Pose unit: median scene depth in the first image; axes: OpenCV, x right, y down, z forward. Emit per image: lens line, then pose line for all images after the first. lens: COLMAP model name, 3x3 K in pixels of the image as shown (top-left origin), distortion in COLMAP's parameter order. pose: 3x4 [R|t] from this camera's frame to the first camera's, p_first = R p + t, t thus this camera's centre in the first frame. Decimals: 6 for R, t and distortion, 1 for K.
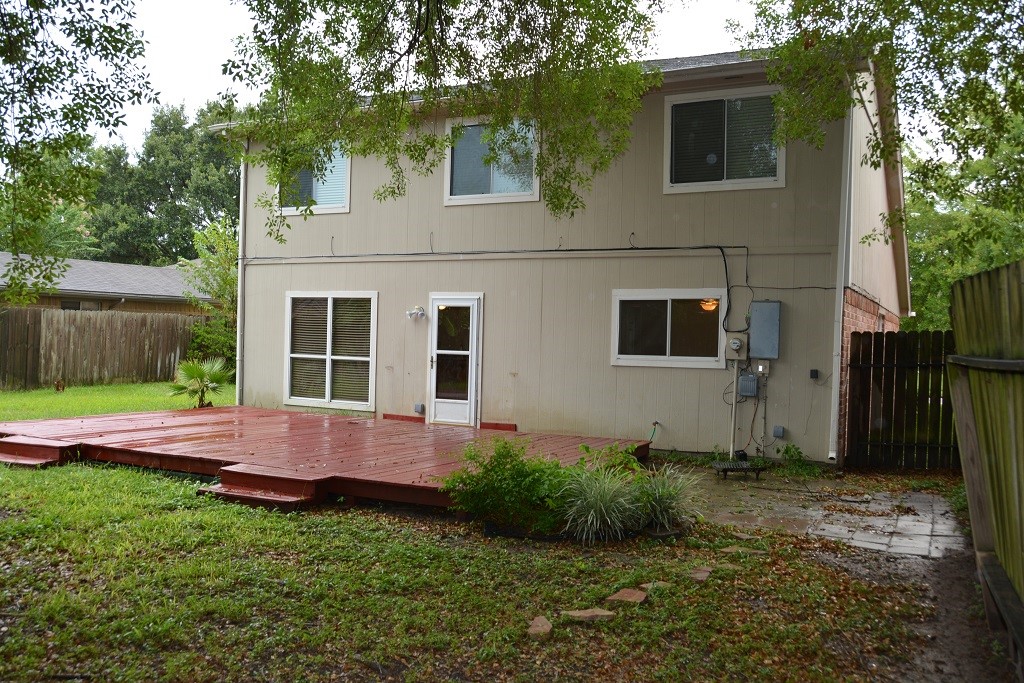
lens RADIAL K [[887.7, 0, 512.0], [0, 887.7, 341.5], [0, 0, 1]] dist [-0.064861, -0.000434]
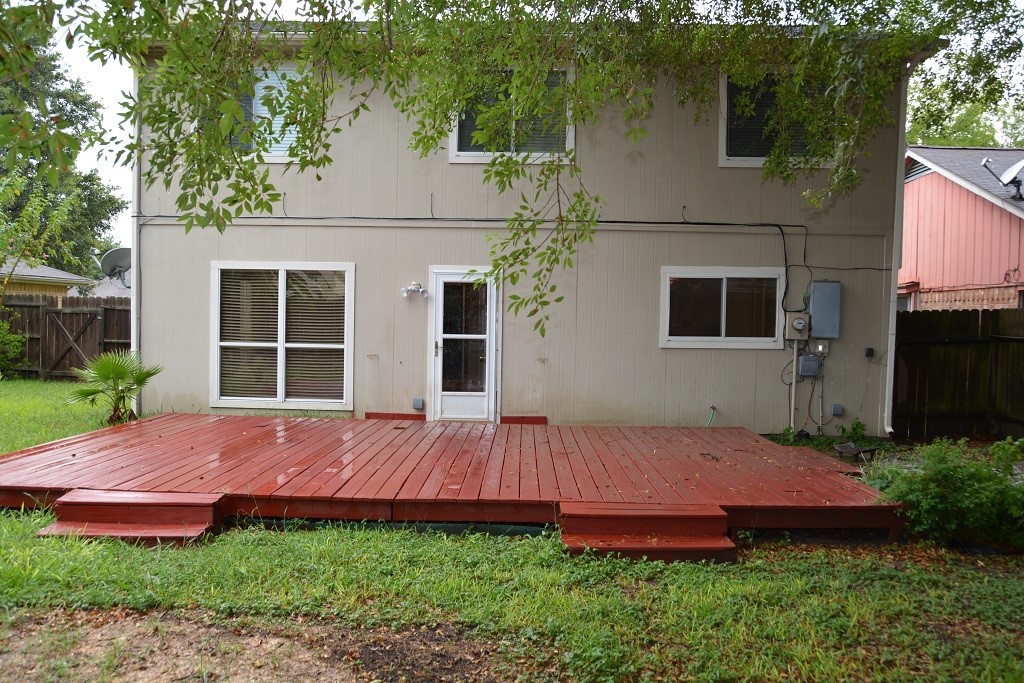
lens RADIAL K [[887.7, 0, 512.0], [0, 887.7, 341.5], [0, 0, 1]] dist [-0.064861, -0.000434]
pose [[0.898641, -0.022665, 0.438099, -0.403071], [0.007839, 0.999335, 0.035621, -0.013173], [-0.438614, -0.028576, 0.898221, 0.216219]]
